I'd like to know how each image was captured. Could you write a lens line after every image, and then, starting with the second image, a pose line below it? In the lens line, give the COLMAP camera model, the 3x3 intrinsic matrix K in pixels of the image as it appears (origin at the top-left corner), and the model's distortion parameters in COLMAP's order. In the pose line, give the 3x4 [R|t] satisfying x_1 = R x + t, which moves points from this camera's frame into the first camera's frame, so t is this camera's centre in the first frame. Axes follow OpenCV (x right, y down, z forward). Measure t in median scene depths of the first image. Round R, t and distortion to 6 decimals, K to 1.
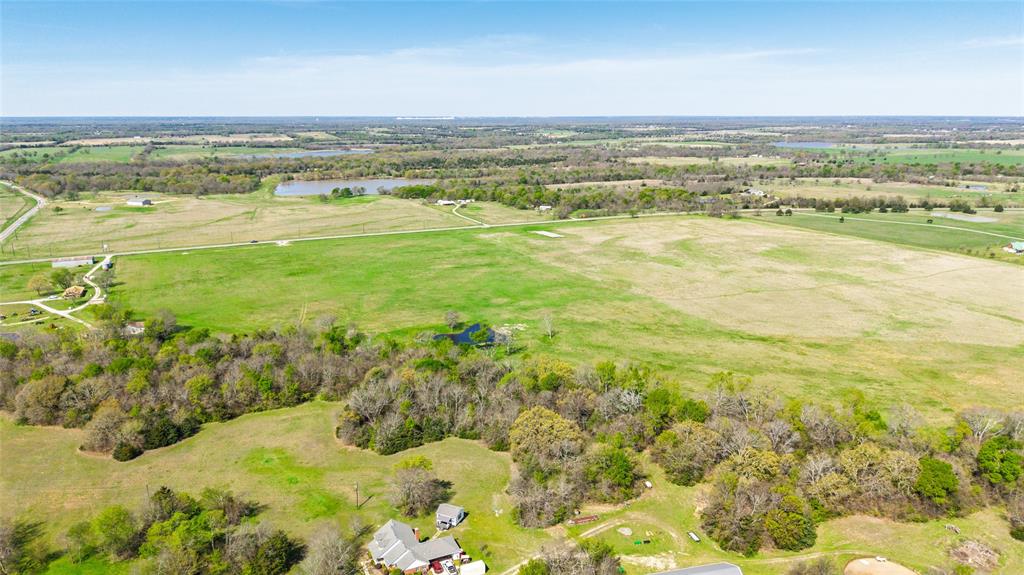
lens RADIAL K [[737.0, 0, 512.0], [0, 737.0, 287.5], [0, 0, 1]] dist [0.075781, -0.140433]
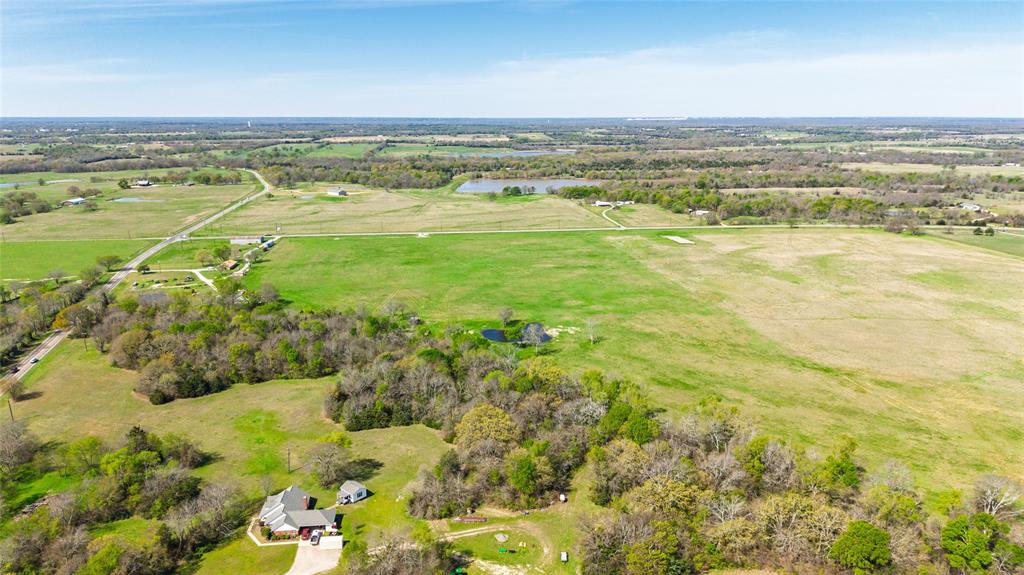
lens RADIAL K [[737.0, 0, 512.0], [0, 737.0, 287.5], [0, 0, 1]] dist [0.075781, -0.140433]
pose [[0.940585, 0.078037, -0.330468, 0.136959], [-0.078479, 0.996843, 0.012026, -0.004719], [0.330363, 0.014623, 0.943741, 0.020217]]
